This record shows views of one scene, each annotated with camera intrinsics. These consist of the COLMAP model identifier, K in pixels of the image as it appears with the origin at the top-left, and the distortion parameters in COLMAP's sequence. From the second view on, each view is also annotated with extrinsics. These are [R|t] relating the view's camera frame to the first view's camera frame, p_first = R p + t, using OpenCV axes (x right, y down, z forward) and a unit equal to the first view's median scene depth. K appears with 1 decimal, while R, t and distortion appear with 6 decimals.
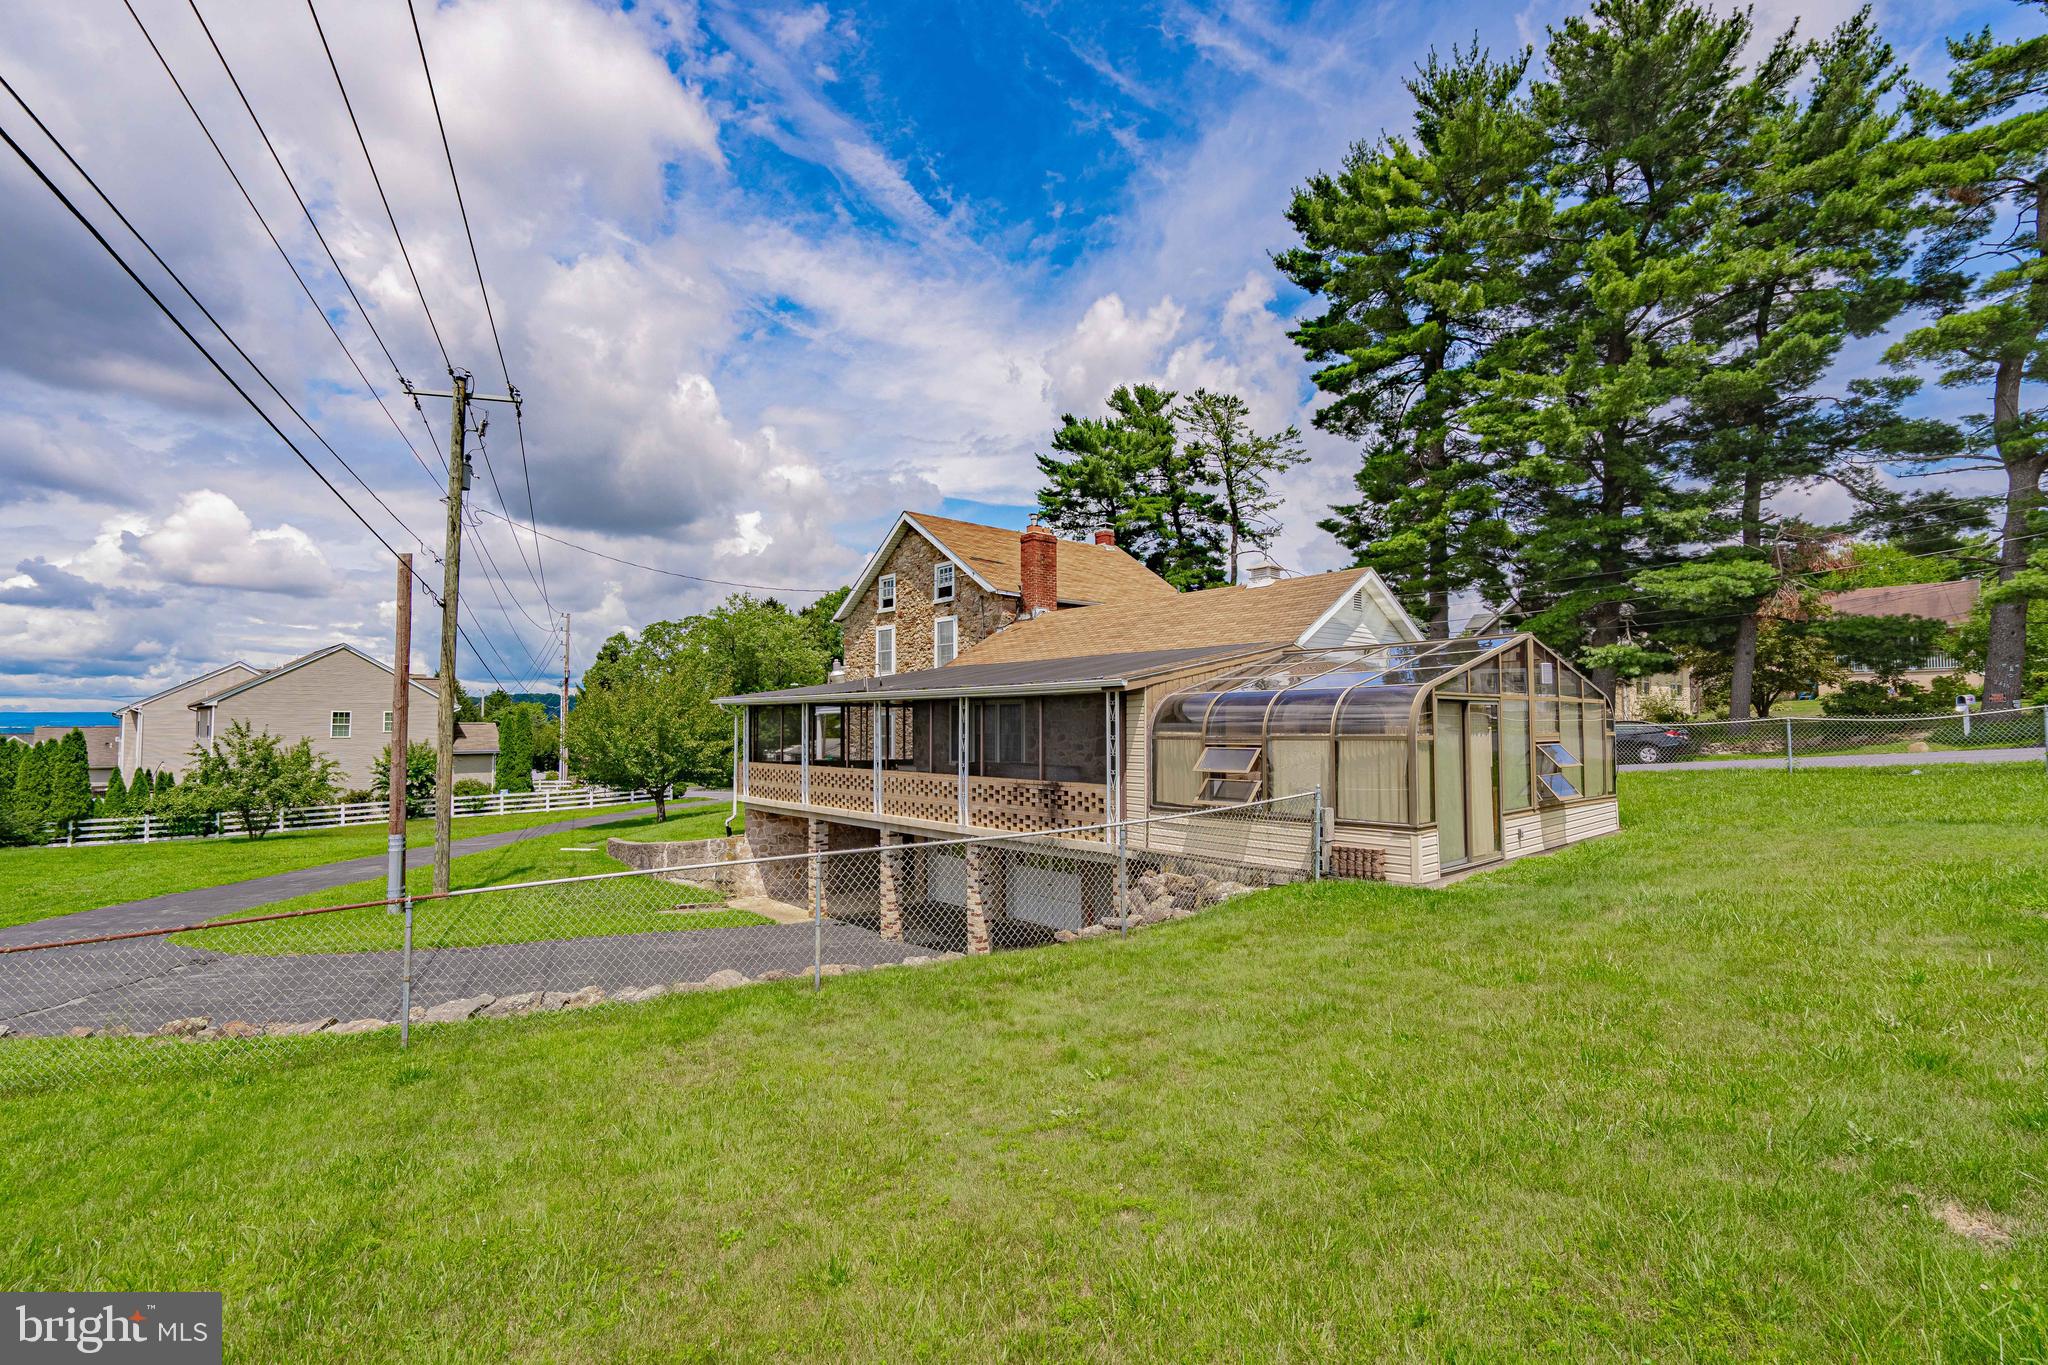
lens RADIAL K [[930.6, 0, 1023.0], [0, 930.6, 680.9], [0, 0, 1]] dist [-0.006337, 0.001676]
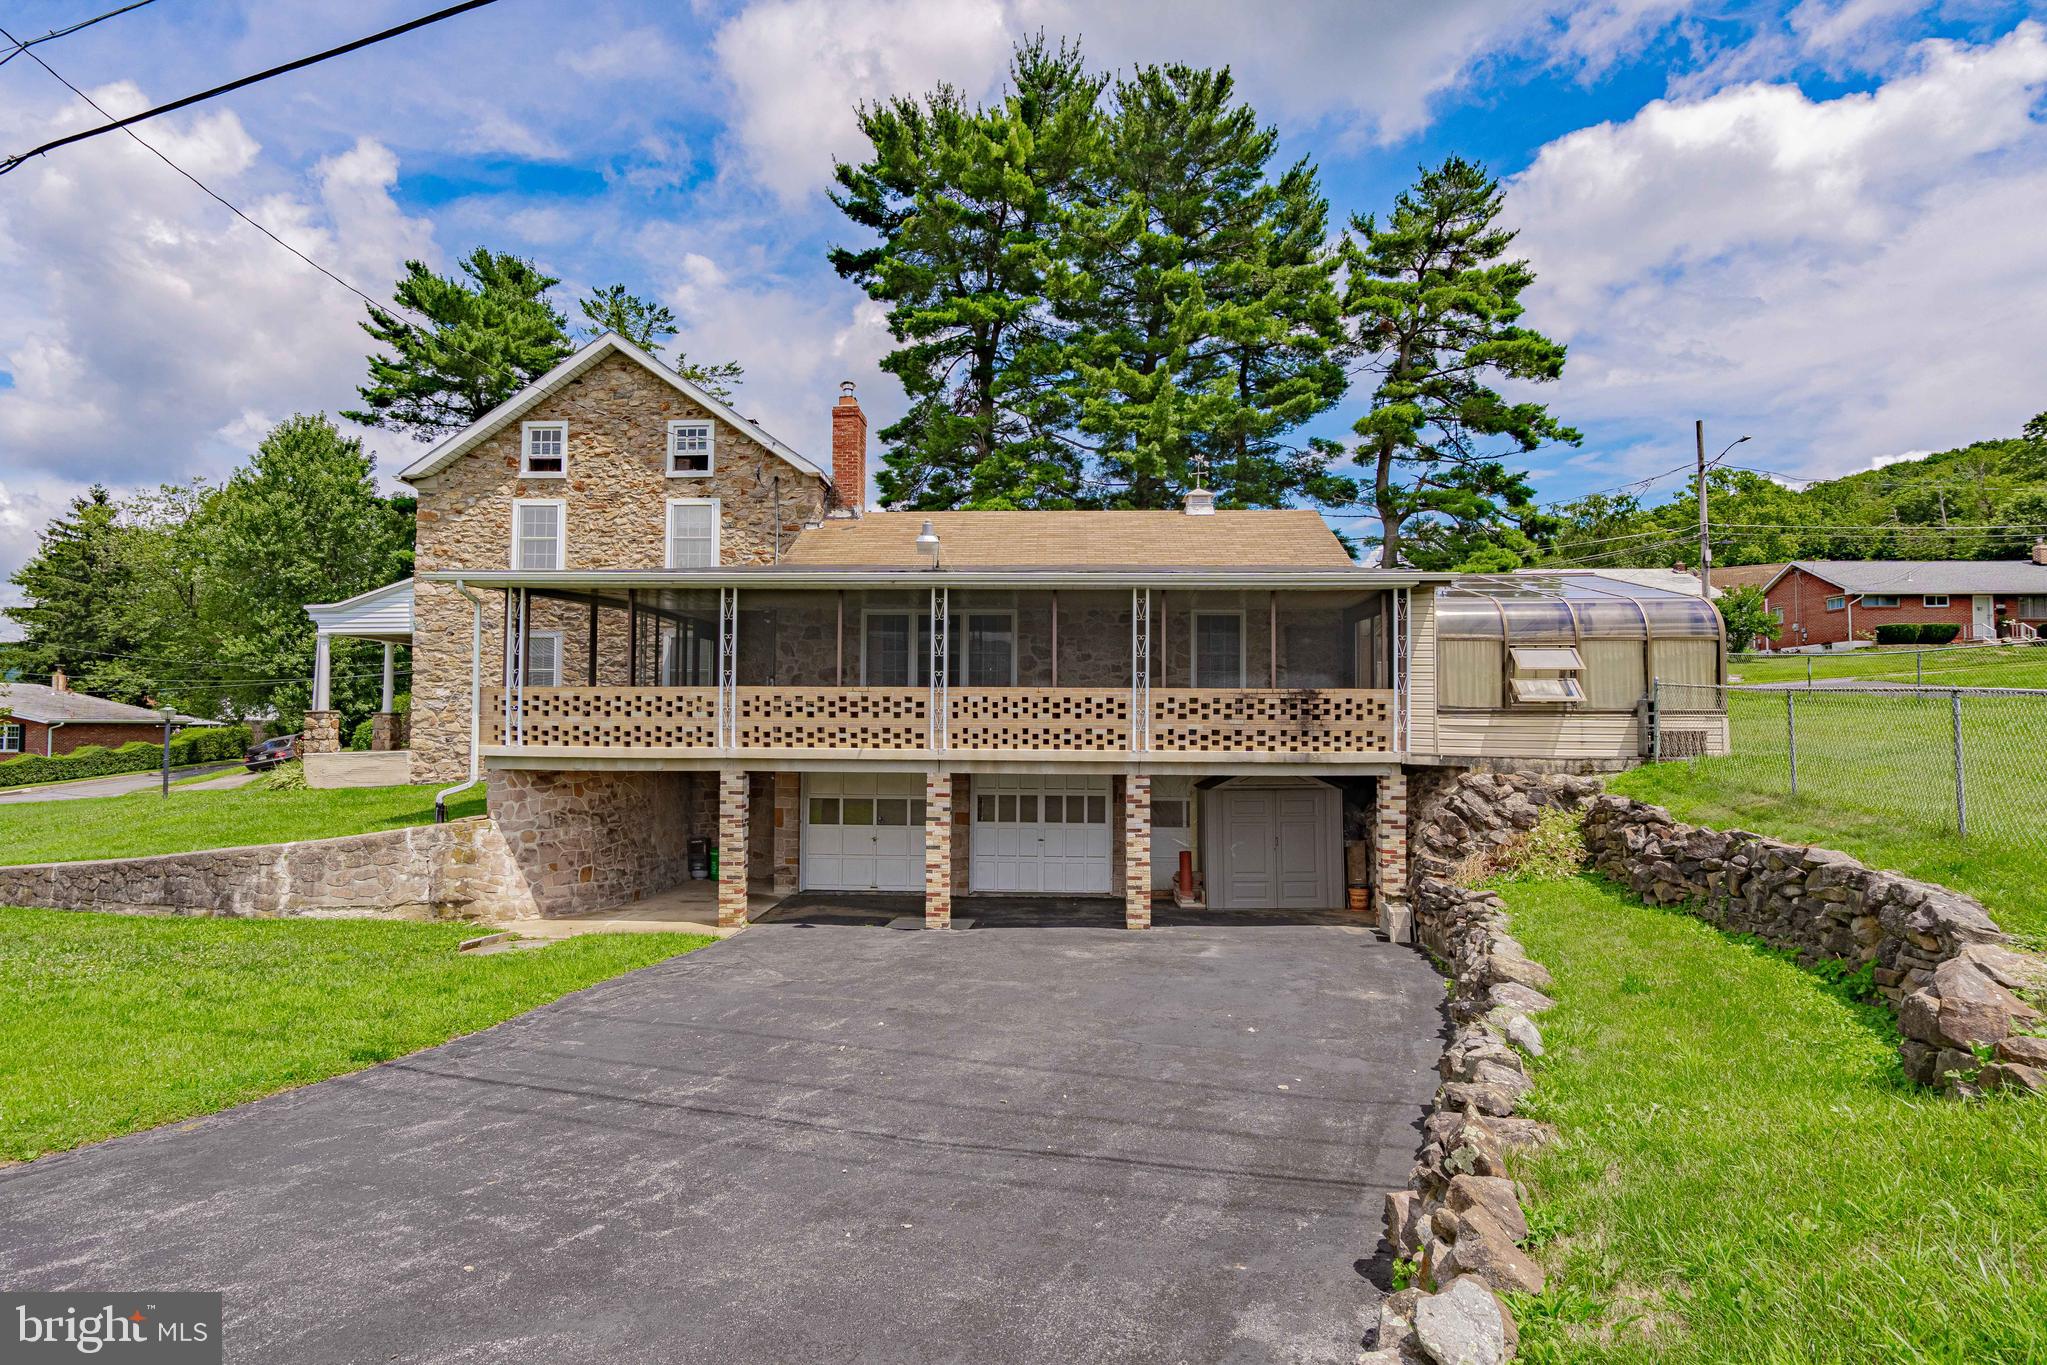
lens RADIAL K [[1009.0, 0, 1013.8], [0, 1009.0, 690.2], [0, 0, 1]] dist [-0.002414, 0.000117]
pose [[0.688485, 0.031228, 0.724578, -0.467728], [-0.040899, 0.999154, -0.004200, 0.069265], [-0.724096, -0.026742, 0.689180, 0.304174]]
